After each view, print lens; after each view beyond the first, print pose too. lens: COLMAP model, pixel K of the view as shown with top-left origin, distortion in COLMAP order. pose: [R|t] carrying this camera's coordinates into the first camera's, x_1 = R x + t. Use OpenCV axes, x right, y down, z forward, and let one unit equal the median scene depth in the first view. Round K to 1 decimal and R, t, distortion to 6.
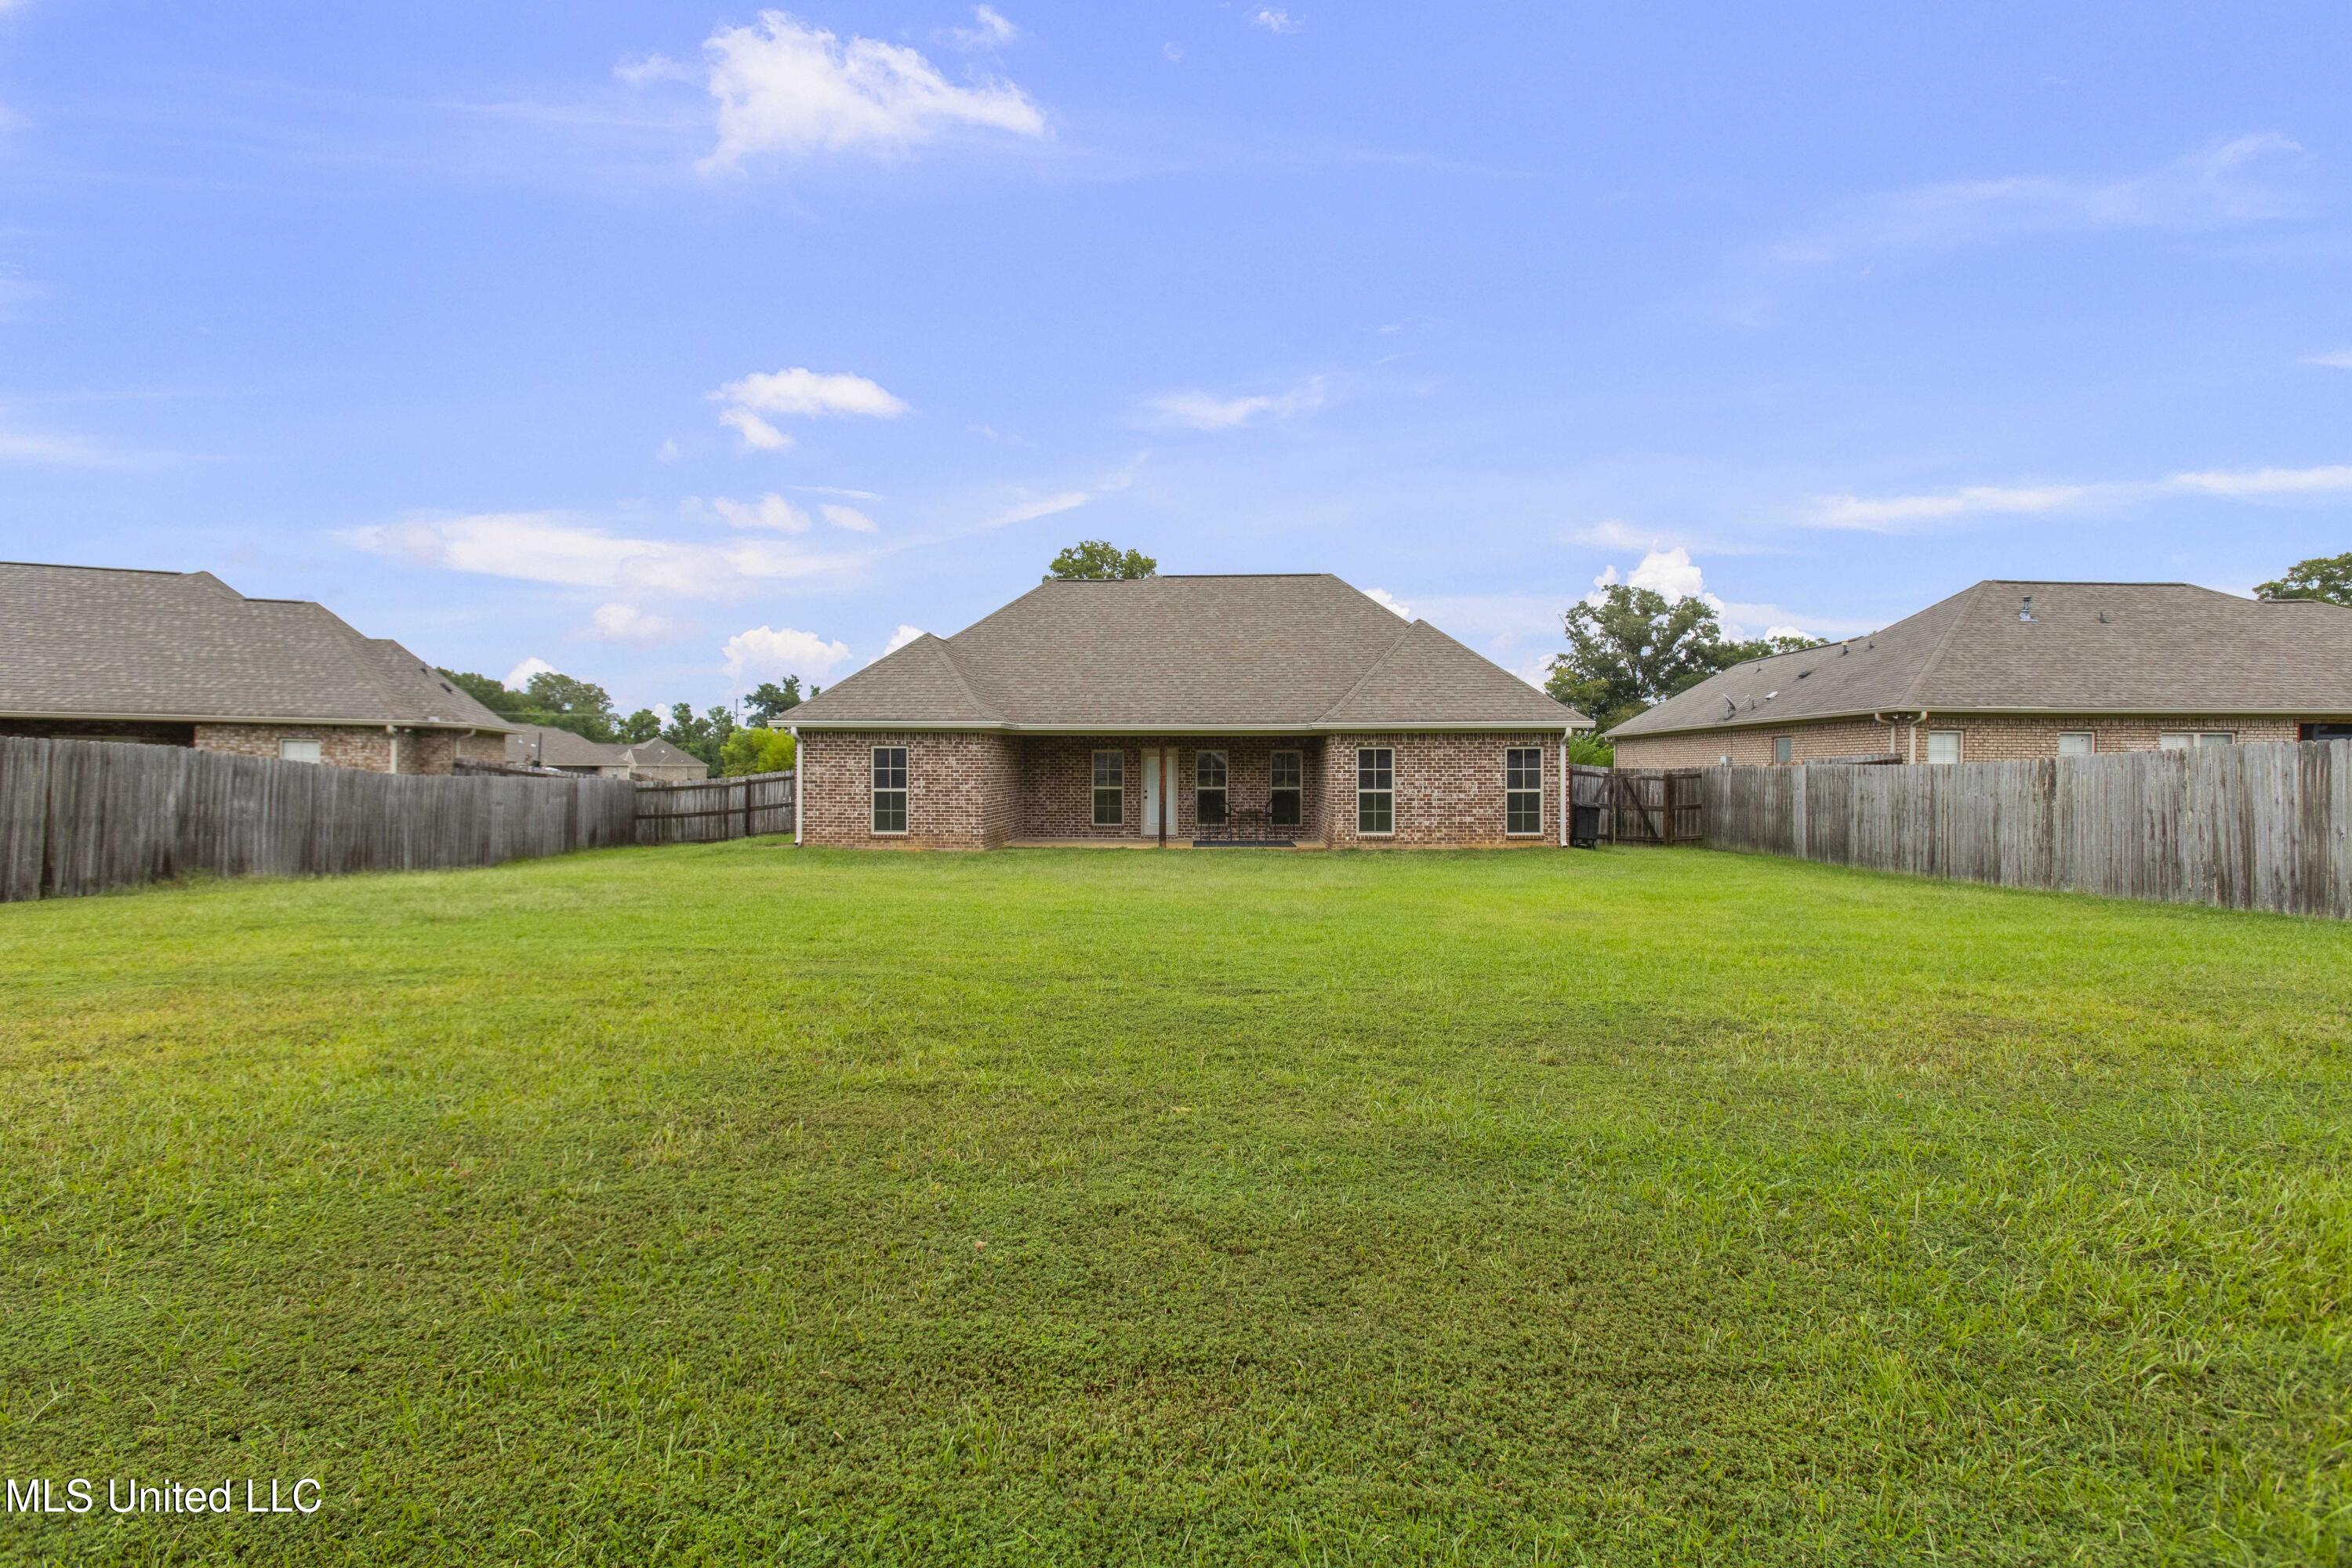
lens RADIAL K [[1074.6, 0, 1179.1], [0, 1074.6, 782.0], [0, 0, 1]] dist [-0.013908, 0.014627]
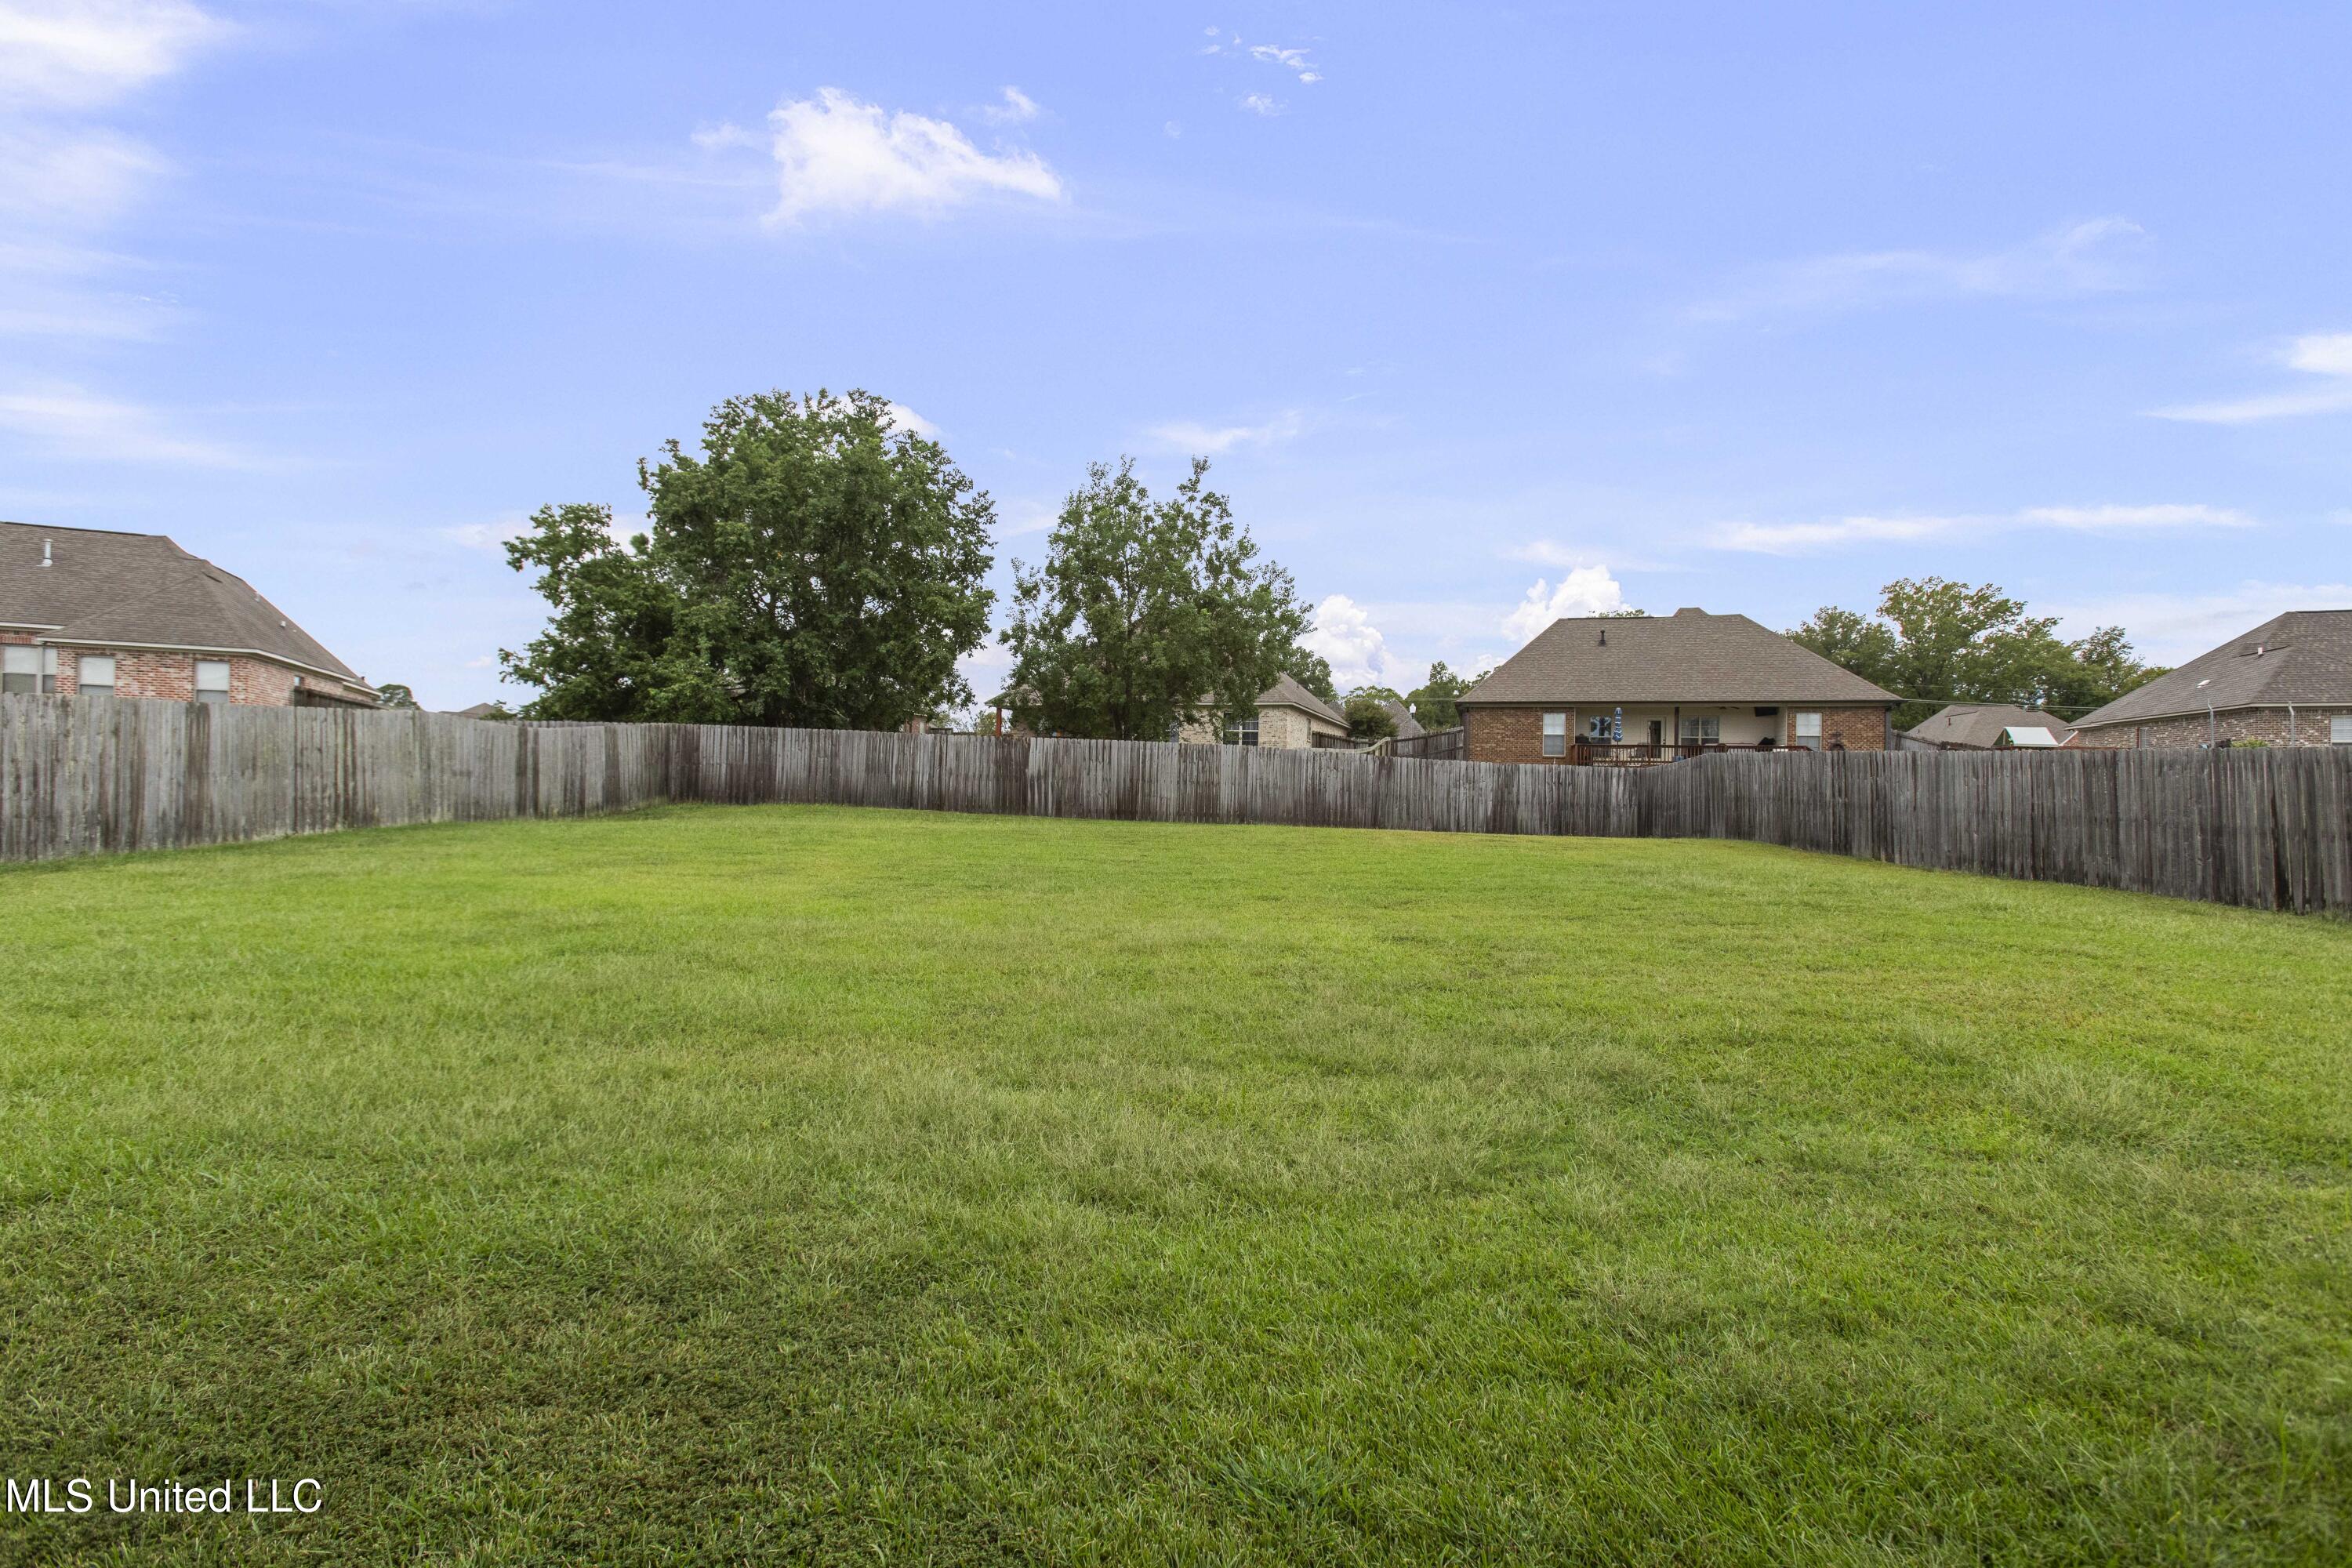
lens RADIAL K [[1064.3, 0, 1160.2], [0, 1064.3, 777.2], [0, 0, 1]] dist [-0.000191, 0.000567]
pose [[-0.999100, -0.027935, 0.031930, -0.035715], [-0.027921, 0.999610, 0.000871, 0.007753], [-0.031942, -0.000021, -0.999490, 1.065535]]
